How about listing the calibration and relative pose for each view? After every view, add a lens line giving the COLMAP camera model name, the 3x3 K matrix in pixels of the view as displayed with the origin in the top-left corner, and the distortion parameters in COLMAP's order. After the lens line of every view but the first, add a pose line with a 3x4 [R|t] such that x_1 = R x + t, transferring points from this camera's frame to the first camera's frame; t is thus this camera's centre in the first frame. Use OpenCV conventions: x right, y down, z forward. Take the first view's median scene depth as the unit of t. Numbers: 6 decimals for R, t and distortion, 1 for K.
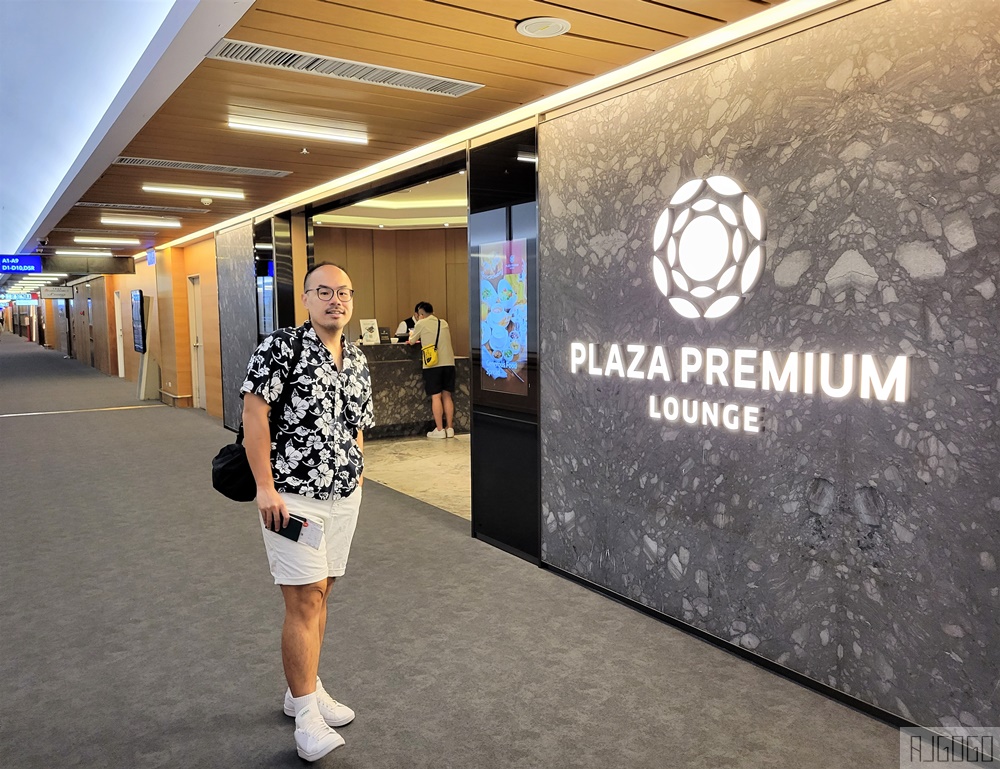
lens RADIAL K [[811.1, 0, 498.0], [0, 811.1, 389.3], [0, 0, 1]] dist [0.046259, -0.034107]
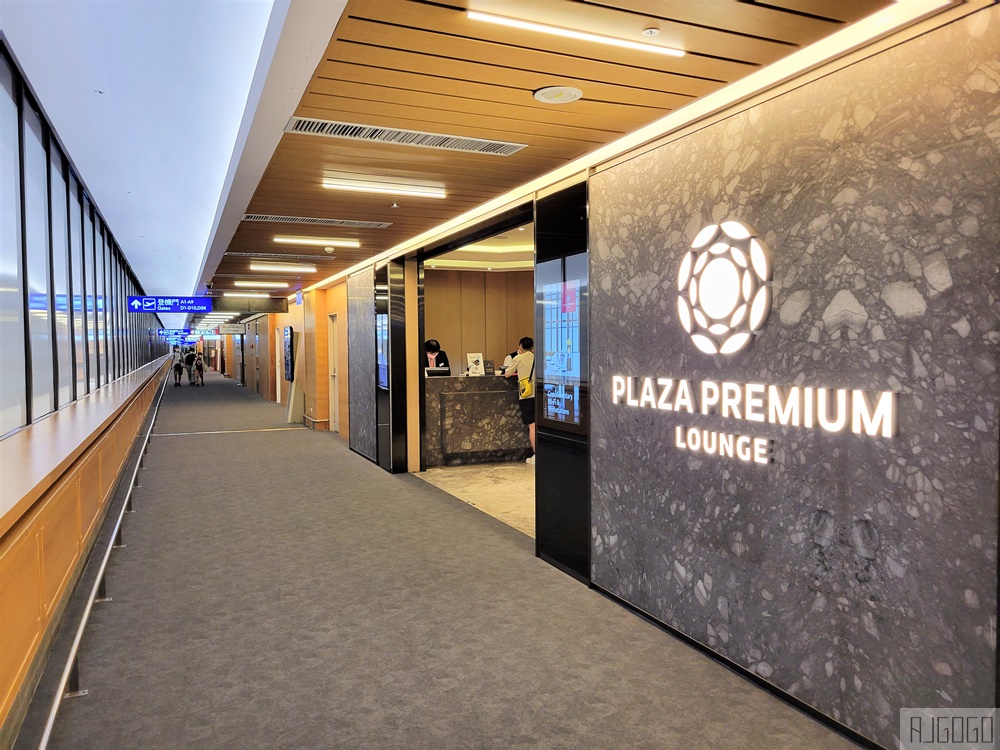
lens RADIAL K [[765.4, 0, 503.4], [0, 765.4, 373.9], [0, 0, 1]] dist [0.043318, -0.032624]
pose [[0.986798, 0.011156, -0.161569, 0.133537], [-0.020749, 0.998112, -0.057808, 0.001980], [0.160619, 0.060398, 0.985167, -0.025266]]
